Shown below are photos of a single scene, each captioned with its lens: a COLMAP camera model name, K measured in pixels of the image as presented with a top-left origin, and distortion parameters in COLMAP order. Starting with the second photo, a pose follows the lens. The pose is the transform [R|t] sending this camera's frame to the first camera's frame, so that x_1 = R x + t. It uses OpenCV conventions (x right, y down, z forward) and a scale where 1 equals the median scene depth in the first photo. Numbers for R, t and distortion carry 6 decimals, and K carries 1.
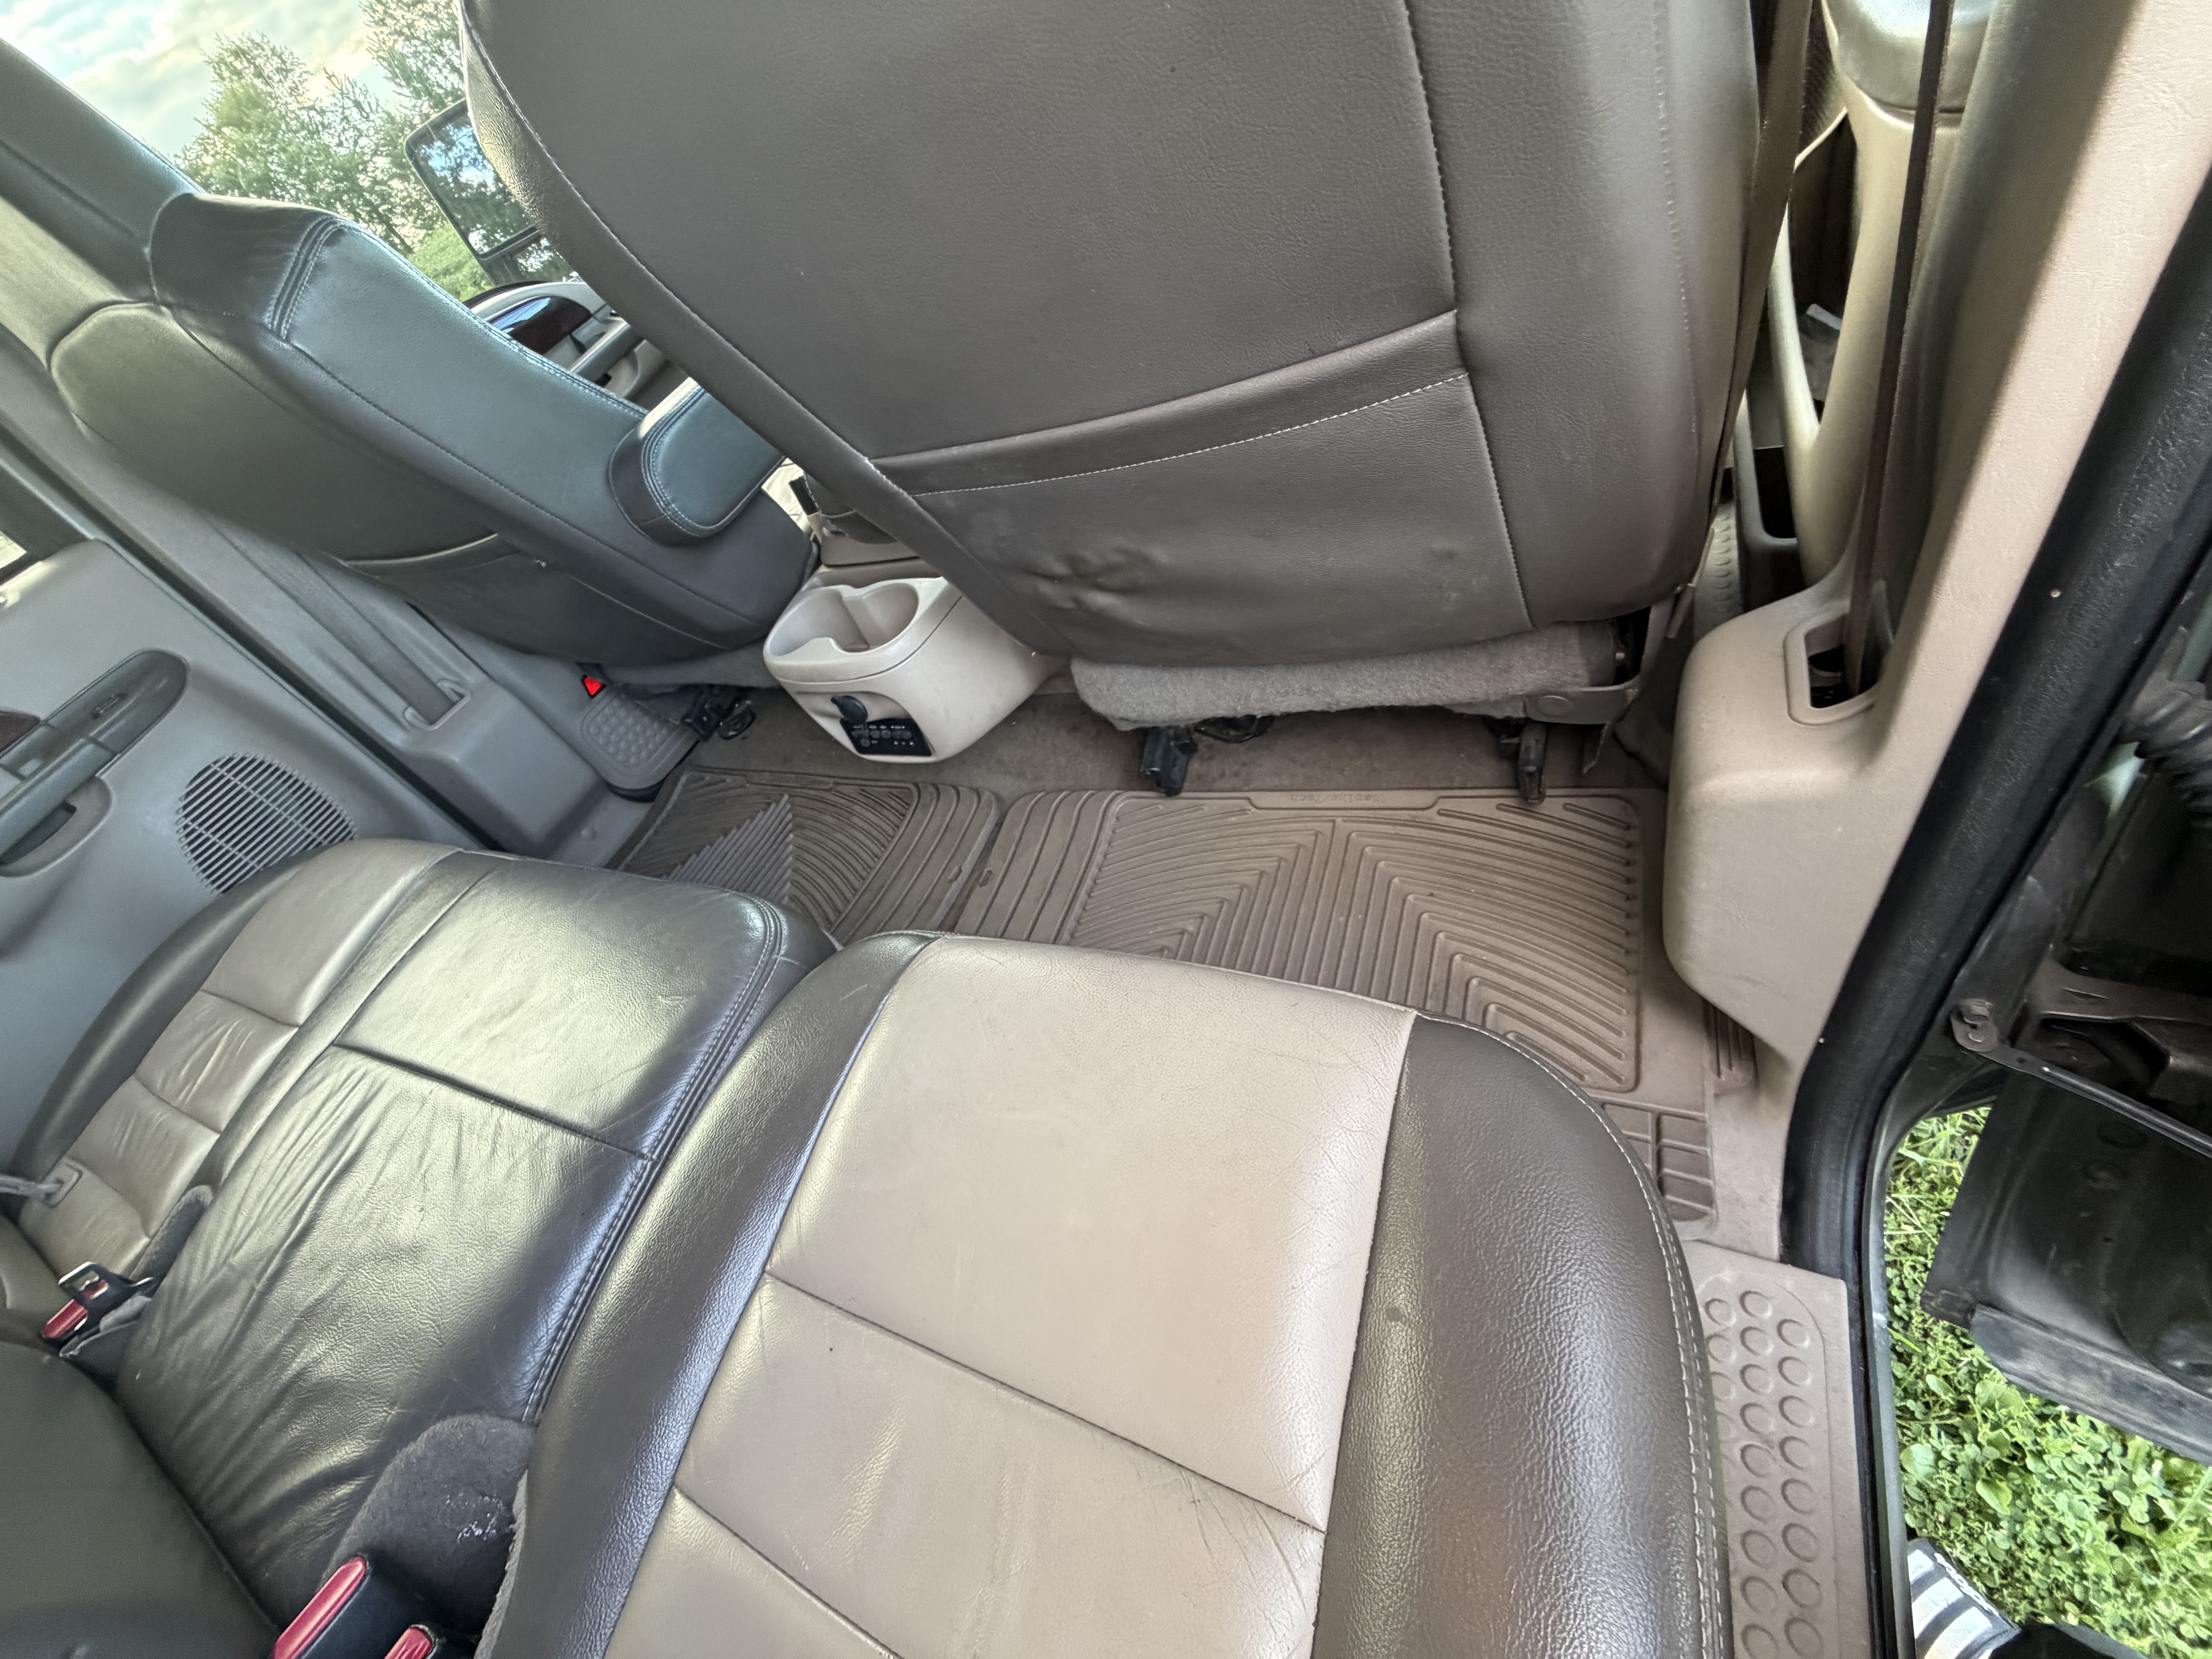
lens RADIAL K [[882.5, 0, 1096.3], [0, 882.5, 838.9], [0, 0, 1]] dist [-0.000866, -0.000001]
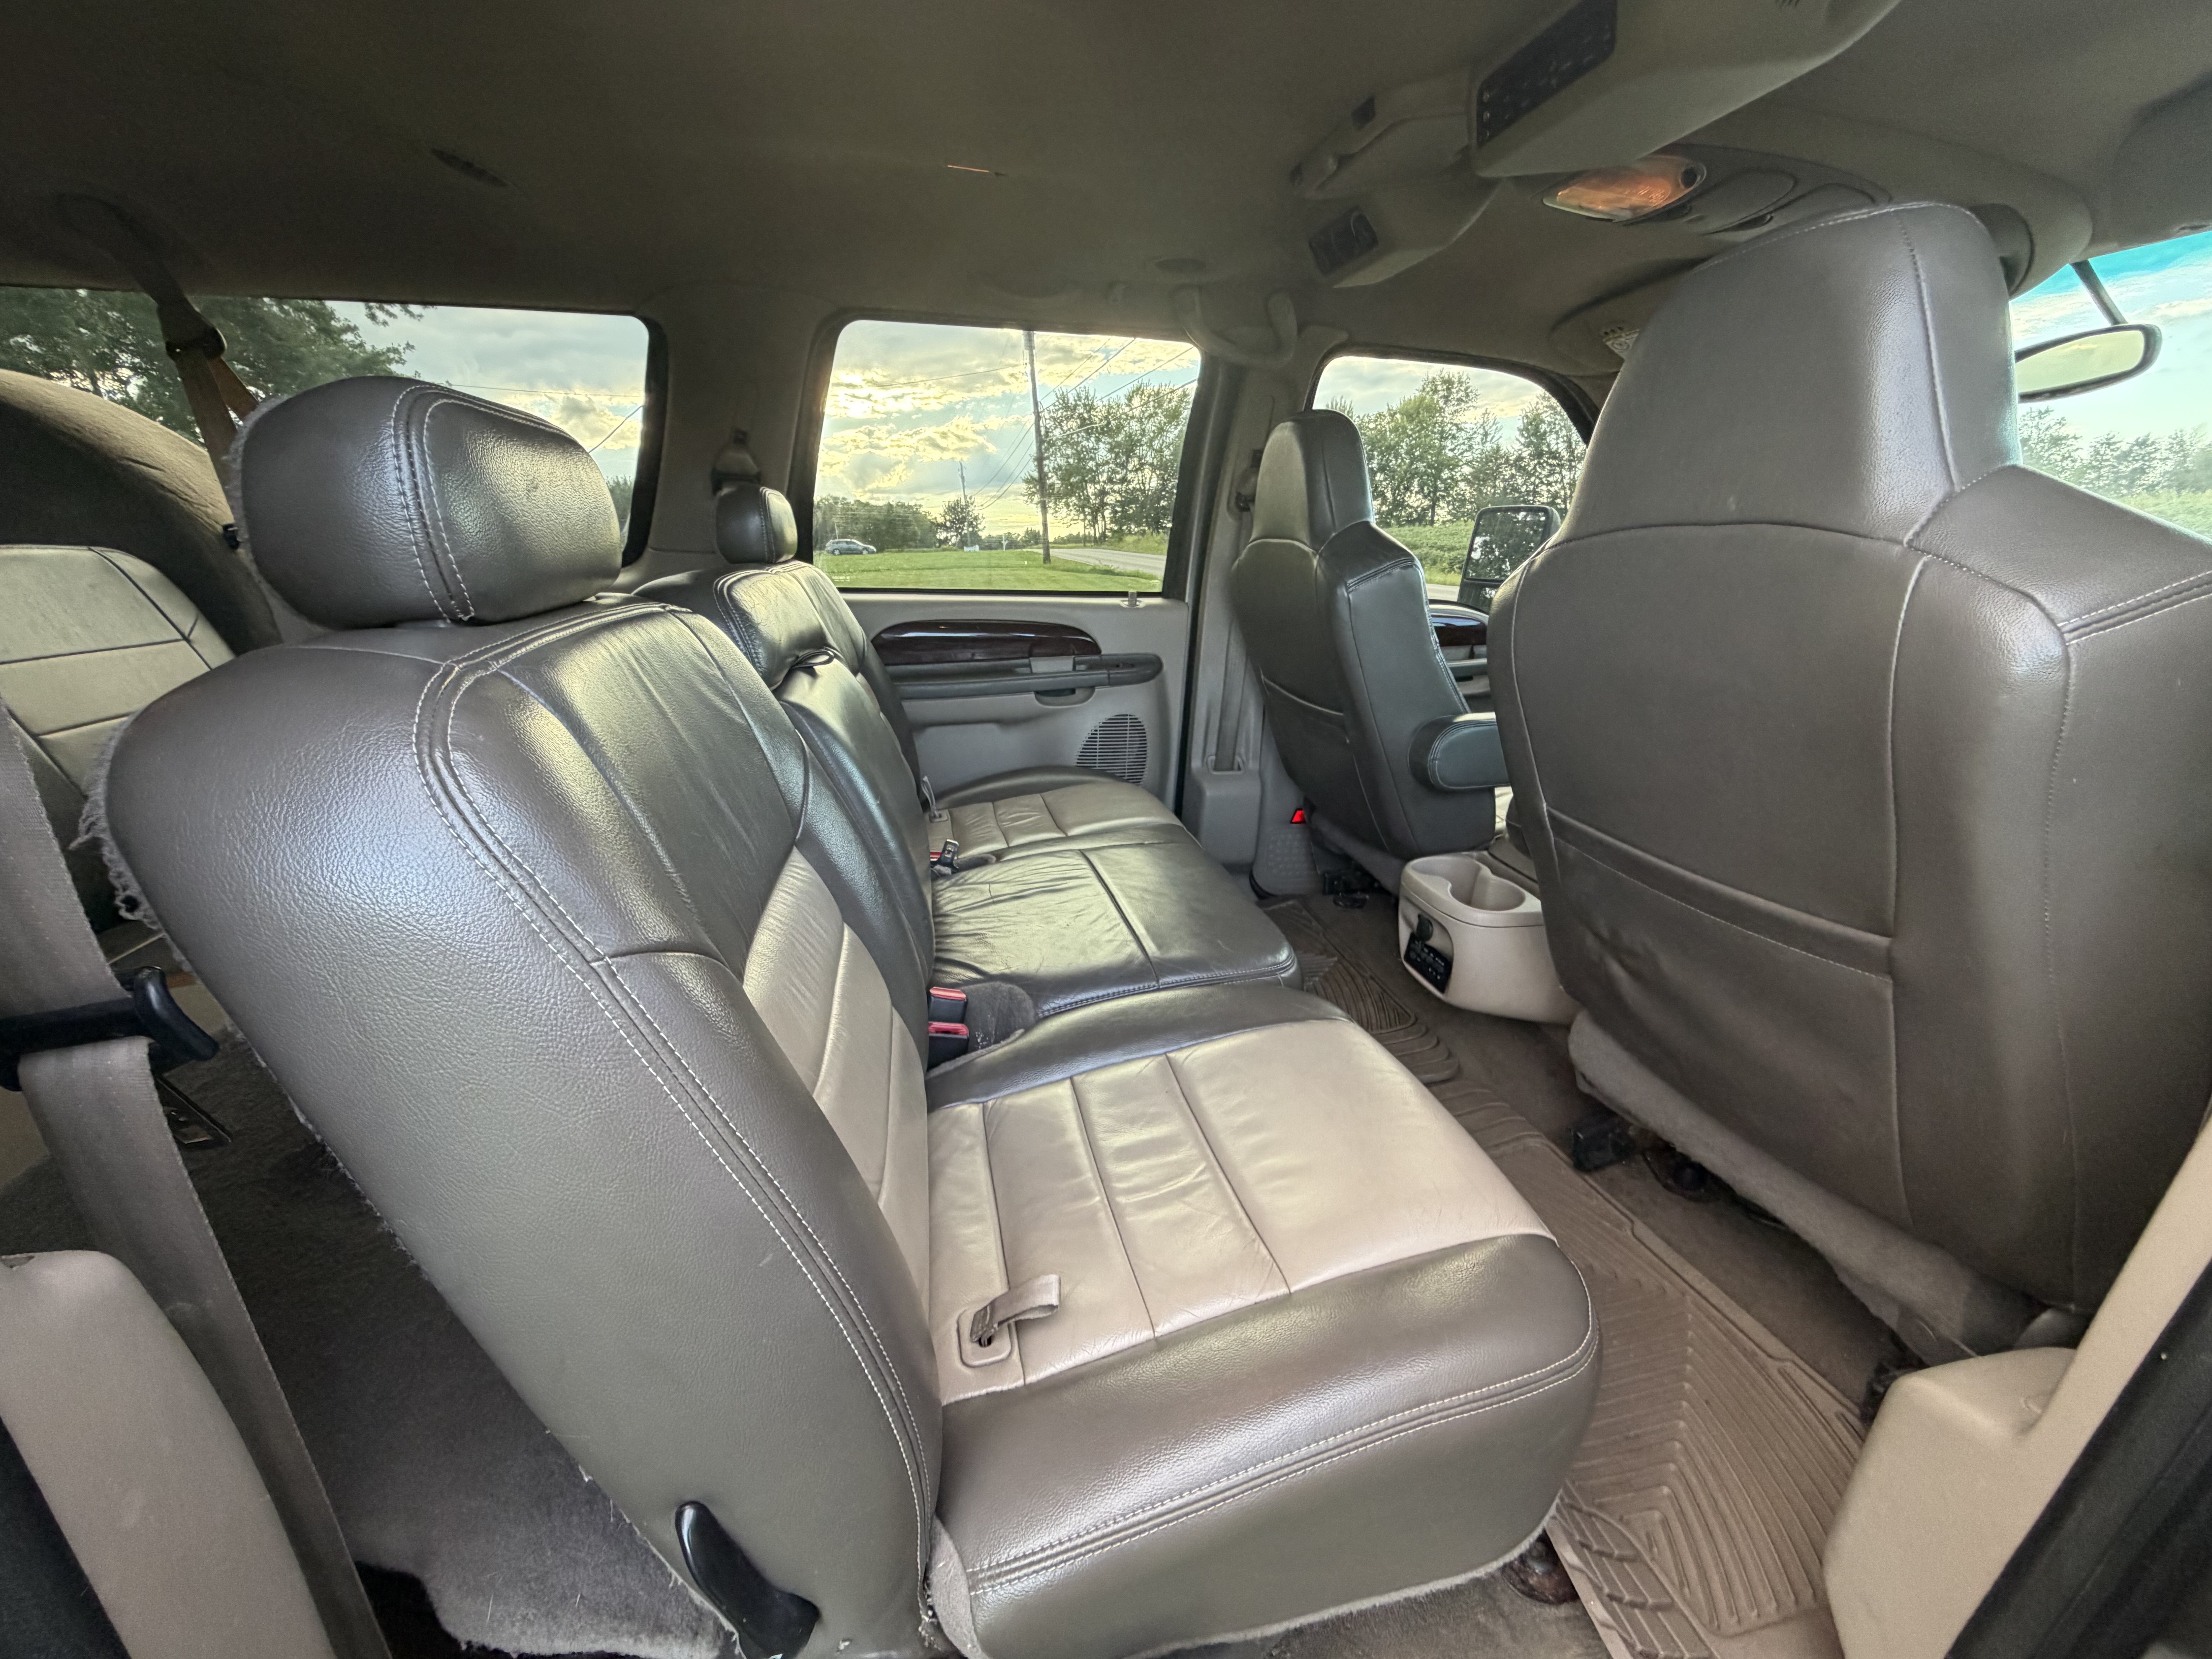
lens RADIAL K [[882.5, 0, 1103.6], [0, 882.5, 840.6], [0, 0, 1]] dist [-0.000866, -0.000001]
pose [[0.533016, 0.602689, -0.593852, 0.199196], [-0.752735, 0.658281, -0.007546, 0.156288], [0.386373, 0.451035, 0.804539, -0.384320]]
